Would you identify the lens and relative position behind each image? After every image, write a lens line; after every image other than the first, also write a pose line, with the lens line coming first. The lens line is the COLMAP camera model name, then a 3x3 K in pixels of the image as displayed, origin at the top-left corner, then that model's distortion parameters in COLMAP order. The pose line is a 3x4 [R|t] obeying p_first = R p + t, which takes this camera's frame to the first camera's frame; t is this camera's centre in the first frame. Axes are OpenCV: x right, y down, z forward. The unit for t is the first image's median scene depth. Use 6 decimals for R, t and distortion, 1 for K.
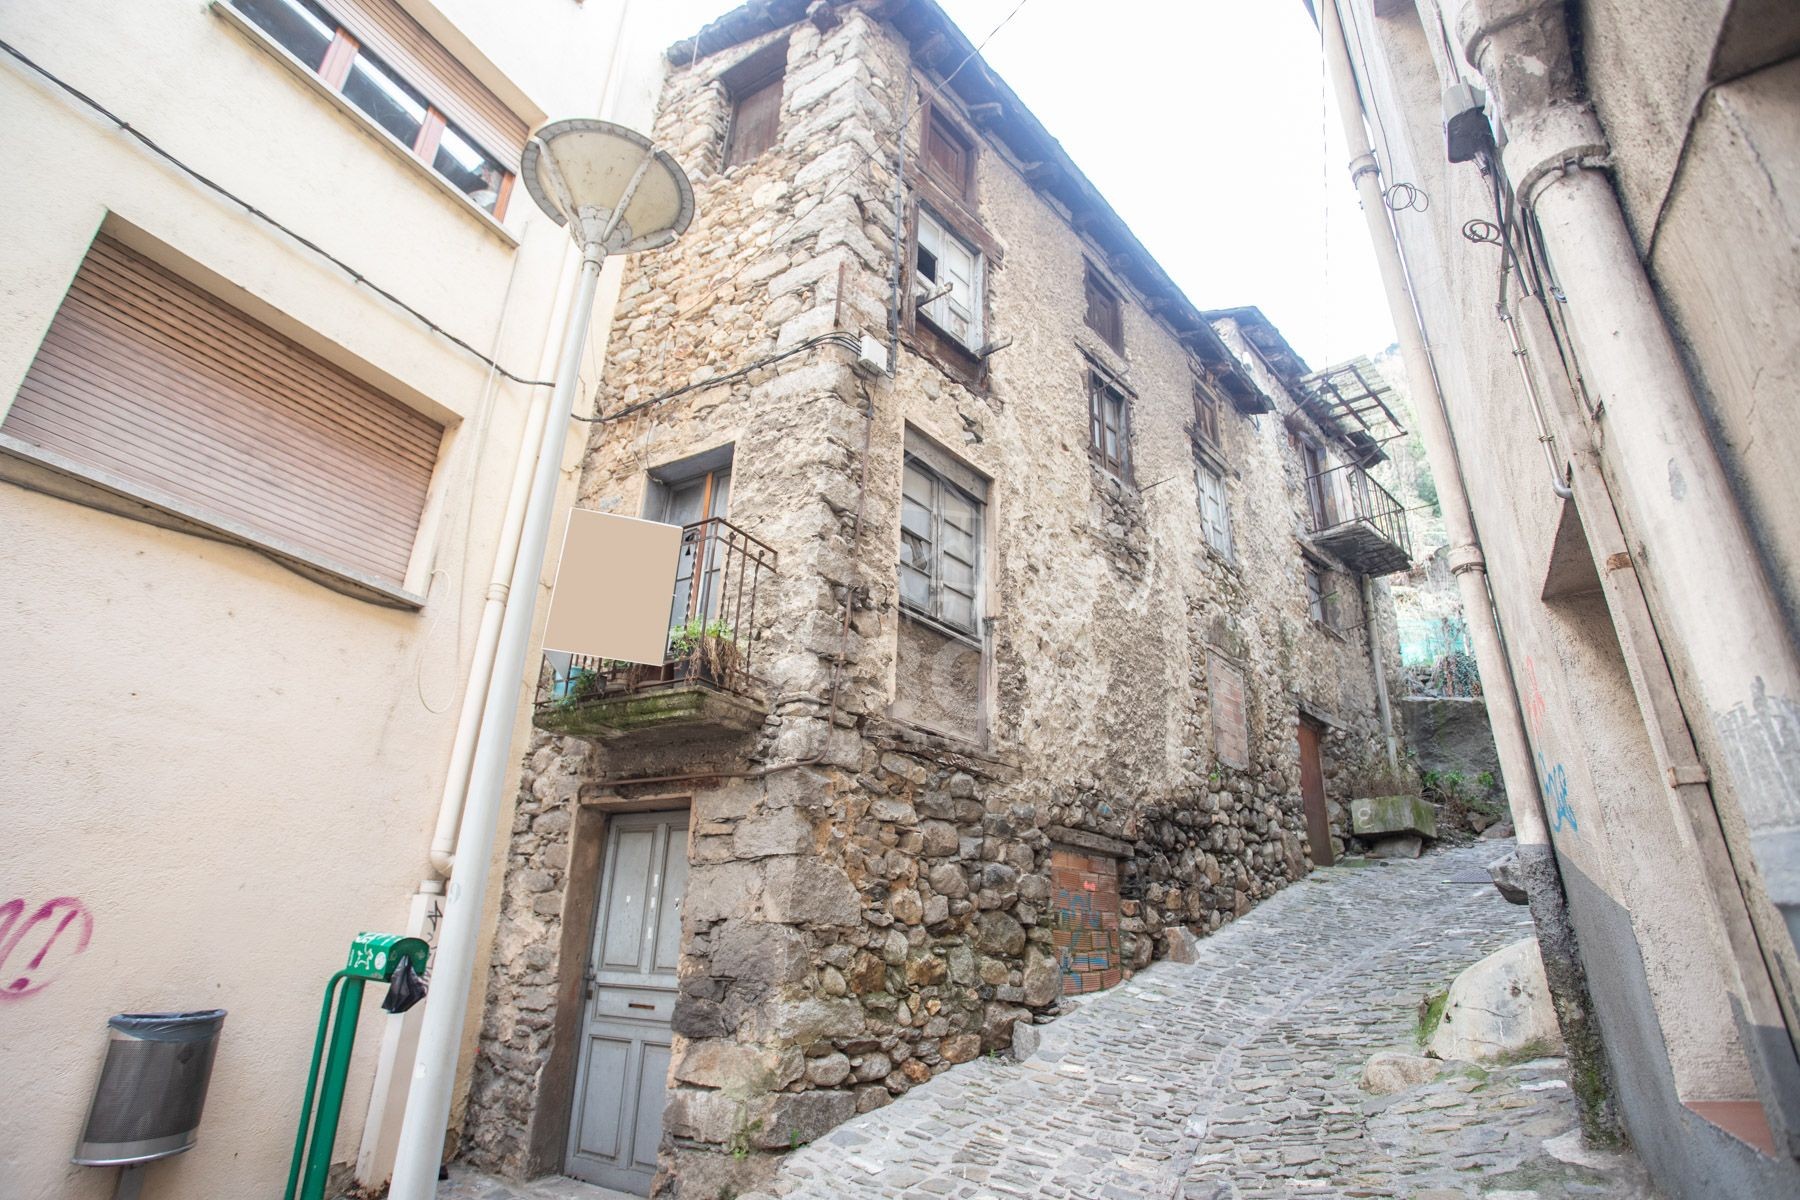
lens RADIAL K [[918.7, 0, 931.6], [0, 918.7, 555.7], [0, 0, 1]] dist [-0.060824, 0.020795]
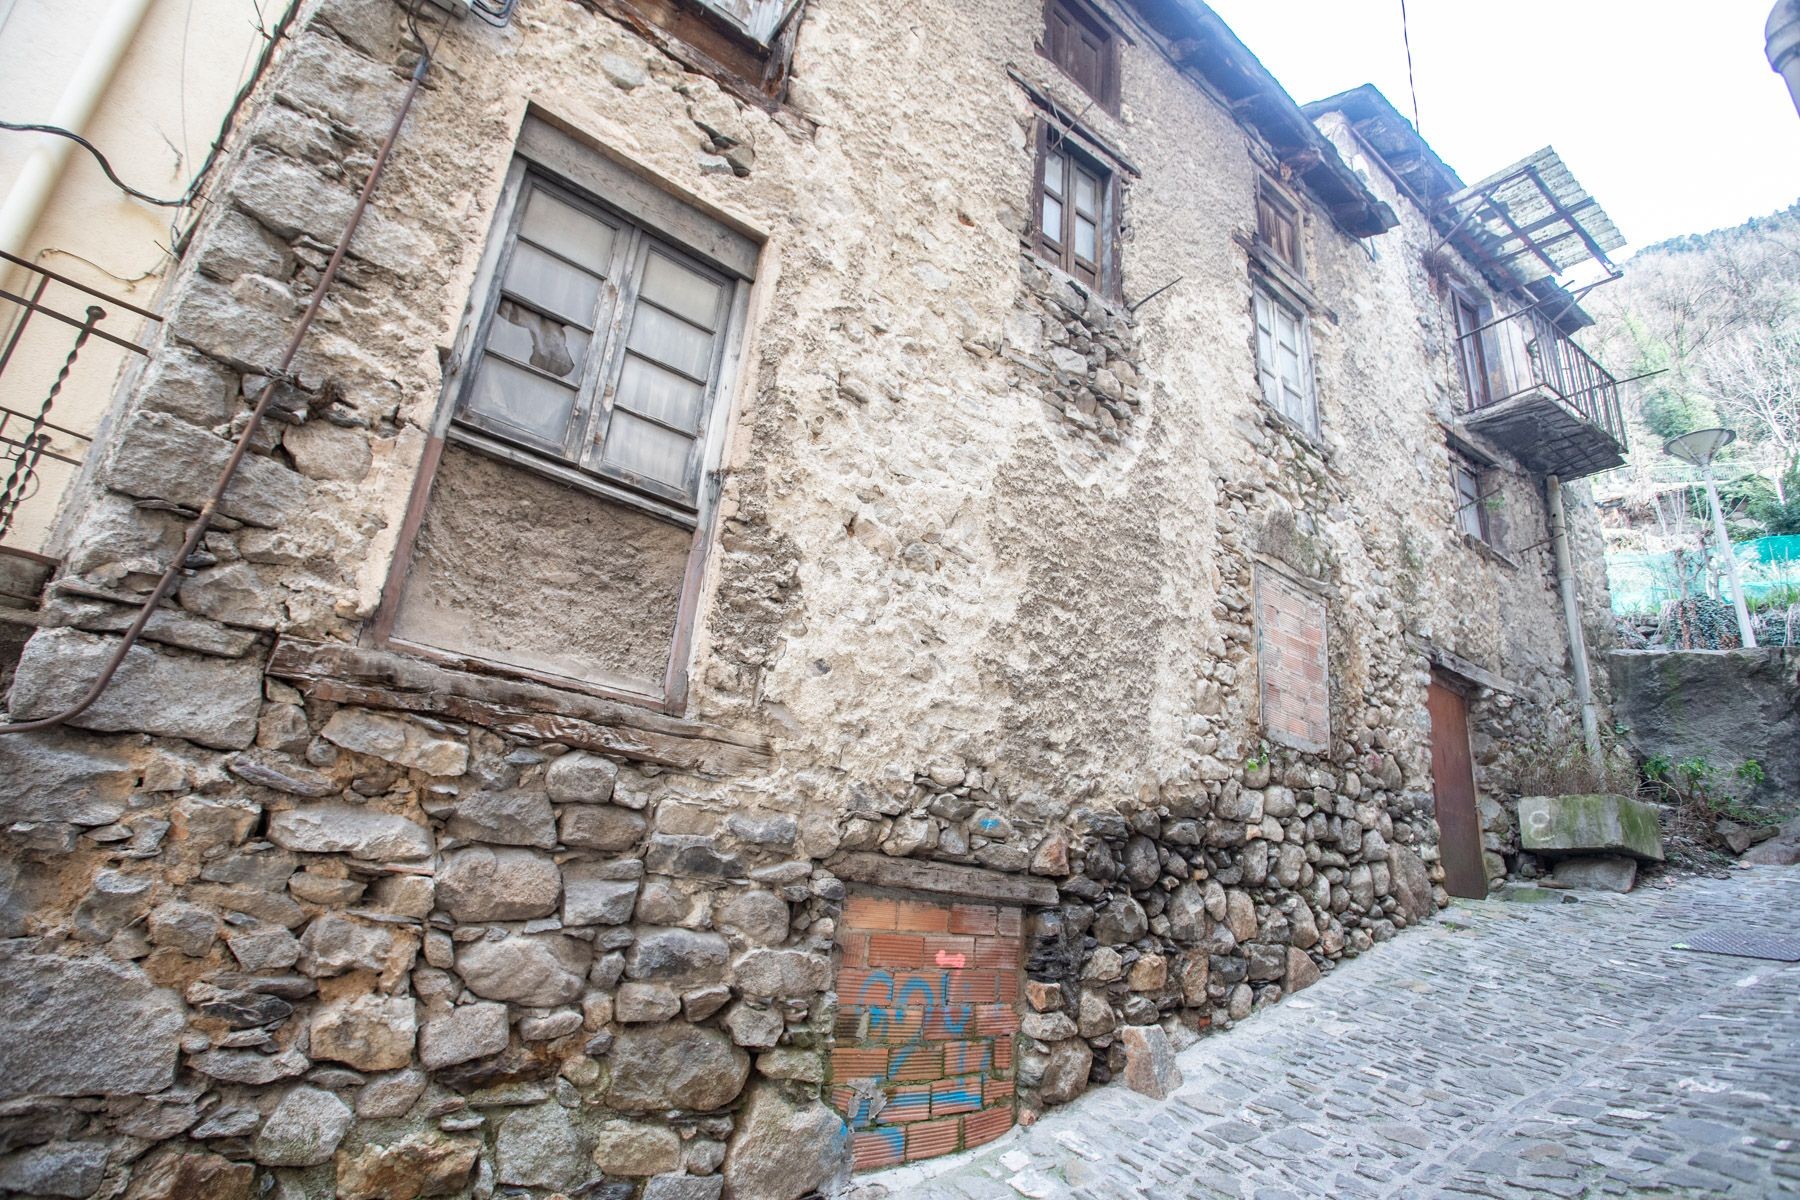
lens RADIAL K [[918.7, 0, 899.1], [0, 918.7, 591.8], [0, 0, 1]] dist [-0.060824, 0.020795]
pose [[0.979232, -0.022314, -0.201509, 0.259673], [0.035691, 0.997375, 0.062999, 0.103465], [0.199575, -0.068883, 0.977458, 0.466682]]
